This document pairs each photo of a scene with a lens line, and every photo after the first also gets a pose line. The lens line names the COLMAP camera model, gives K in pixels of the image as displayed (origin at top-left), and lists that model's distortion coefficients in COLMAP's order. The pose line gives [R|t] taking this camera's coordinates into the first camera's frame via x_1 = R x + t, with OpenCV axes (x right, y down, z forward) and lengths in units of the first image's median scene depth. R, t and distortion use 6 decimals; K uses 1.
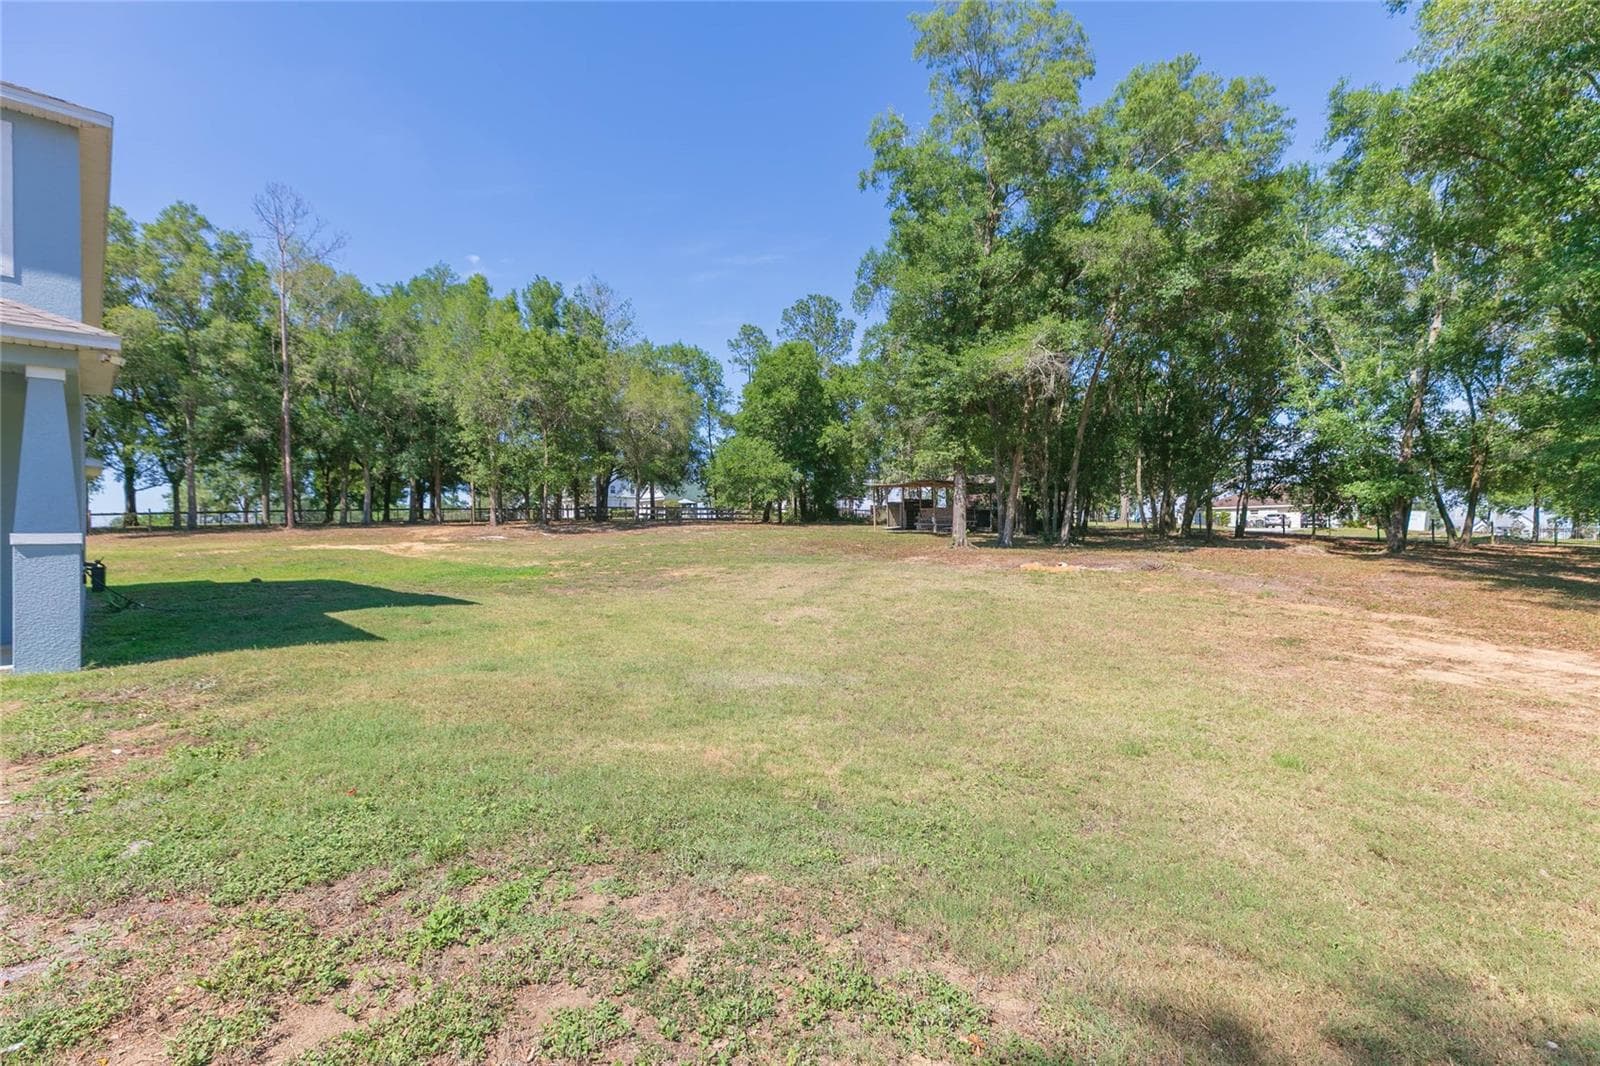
lens RADIAL K [[722.3, 0, 834.9], [0, 722.3, 536.4], [0, 0, 1]] dist [0.000398, -0.000269]
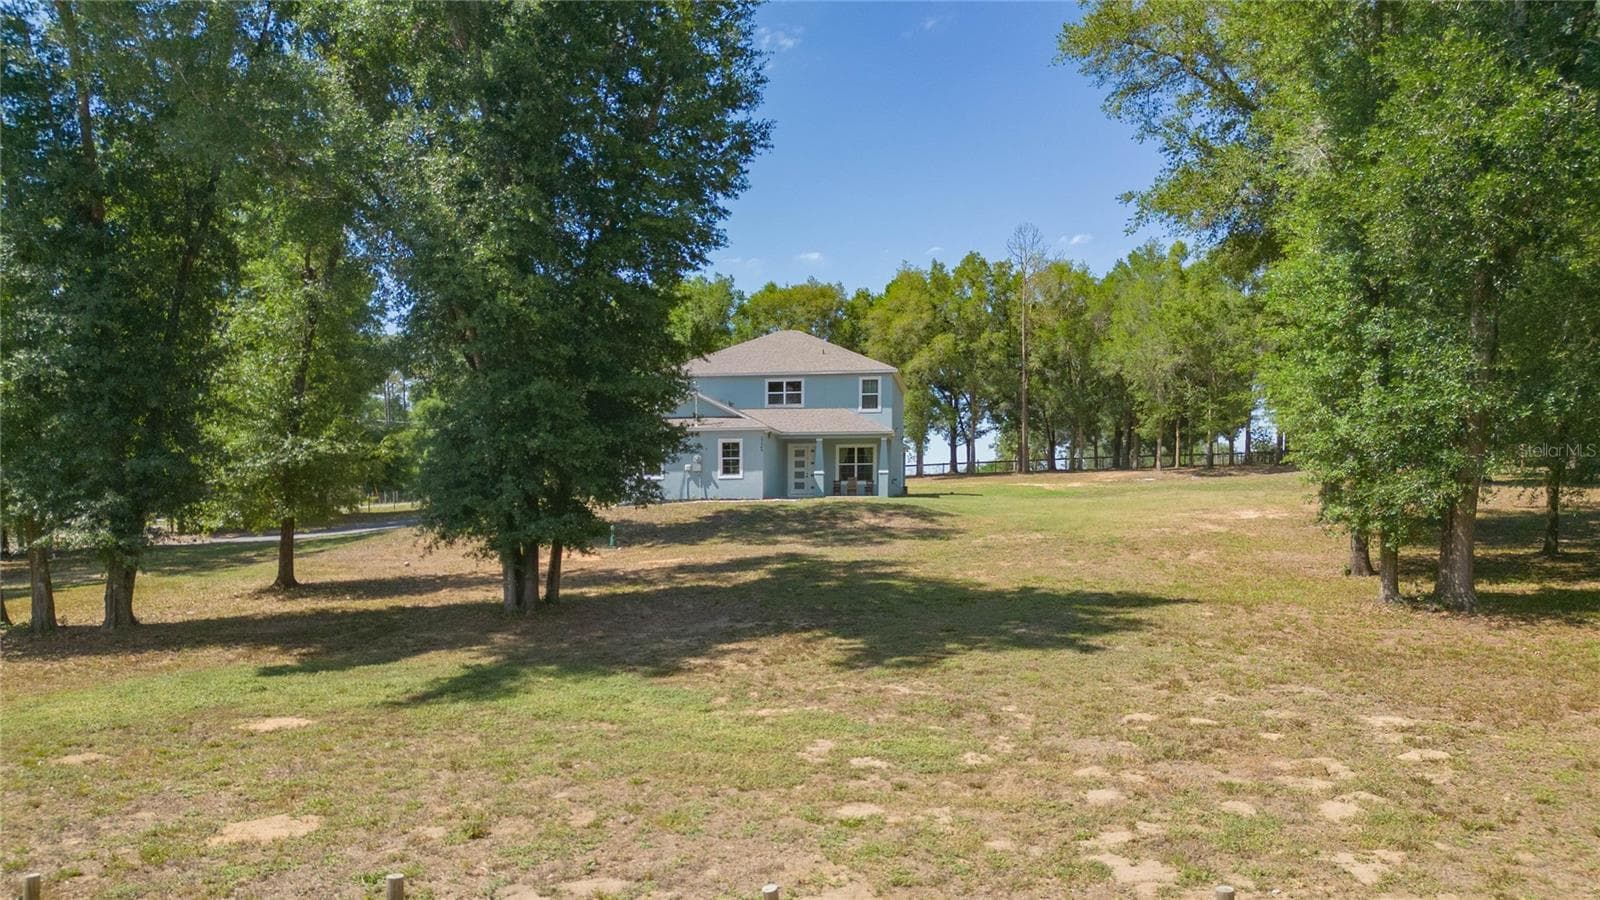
lens RADIAL K [[1168.5, 0, 804.1], [0, 1168.5, 457.6], [0, 0, 1]] dist [0.055384, -0.077311]
pose [[0.589449, -0.012294, -0.807712, 0.831966], [-0.010766, 0.999676, -0.023072, 0.015997], [0.807734, 0.022295, 0.589126, -0.684810]]
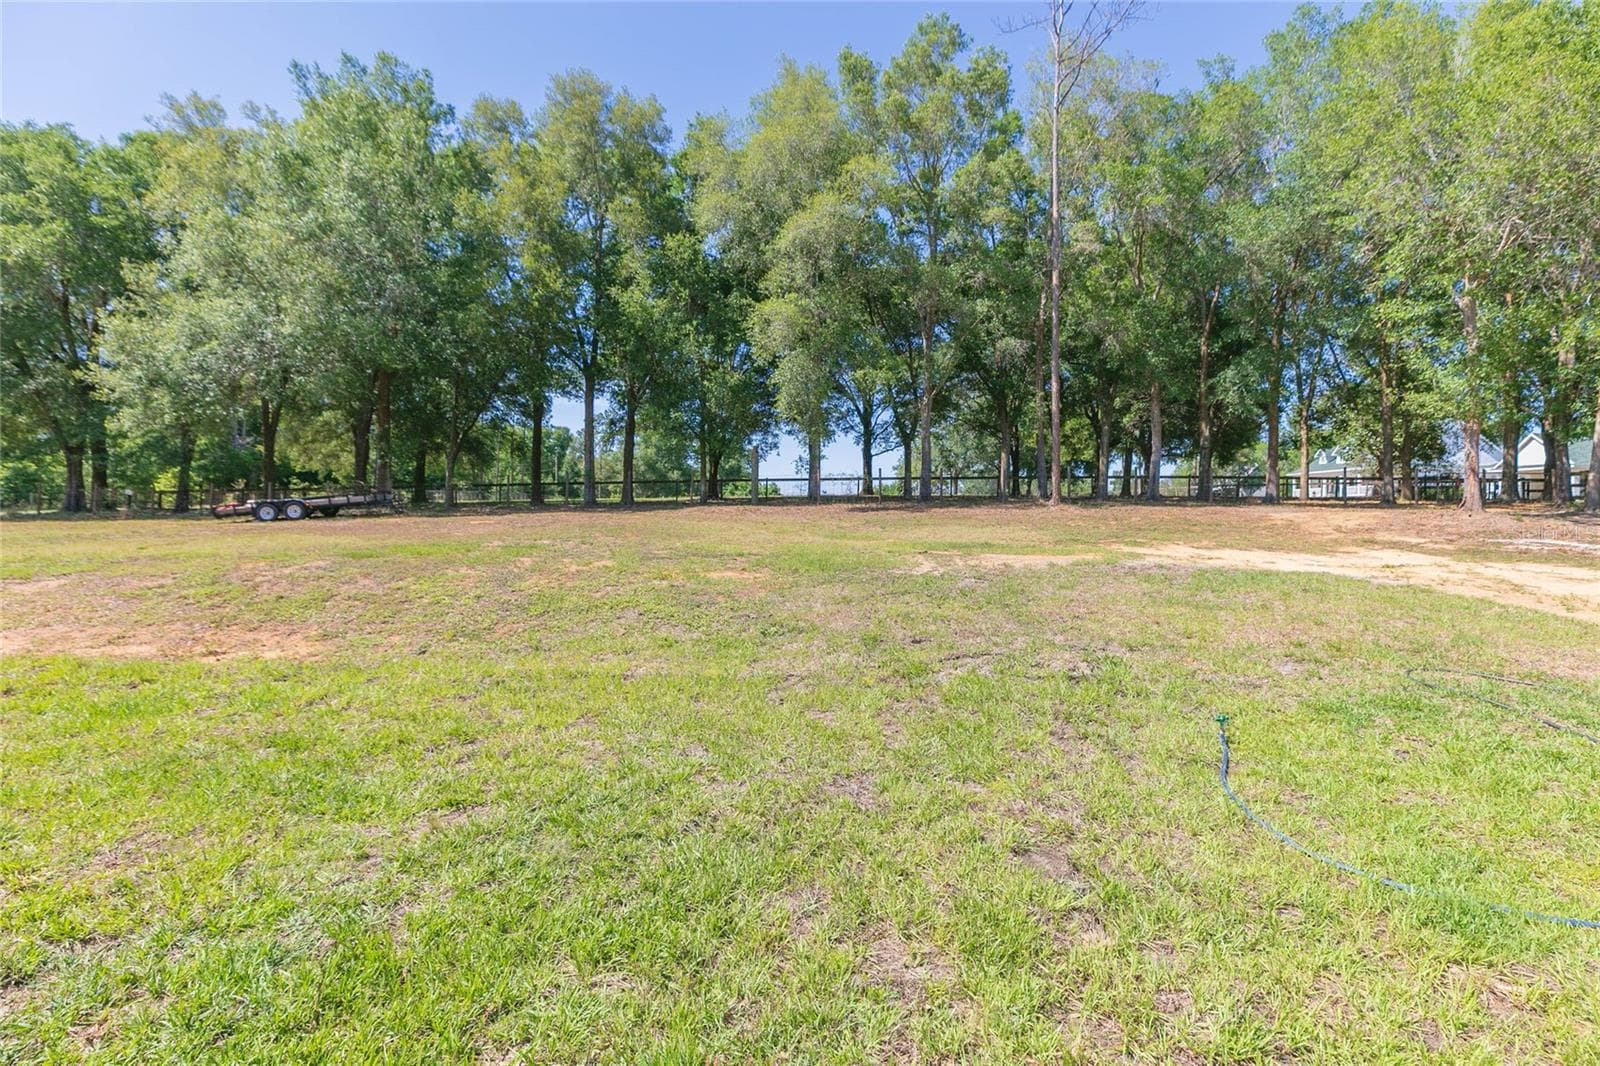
lens RADIAL K [[735.2, 0, 800.0], [0, 735.2, 533.0], [0, 0, 1]] dist [0.000016, 0.000171]
pose [[0.641376, 0.054033, -0.765321, -0.420296], [-0.034231, 0.998539, 0.041812, -0.004262], [0.766462, -0.000619, 0.642289, 0.451268]]
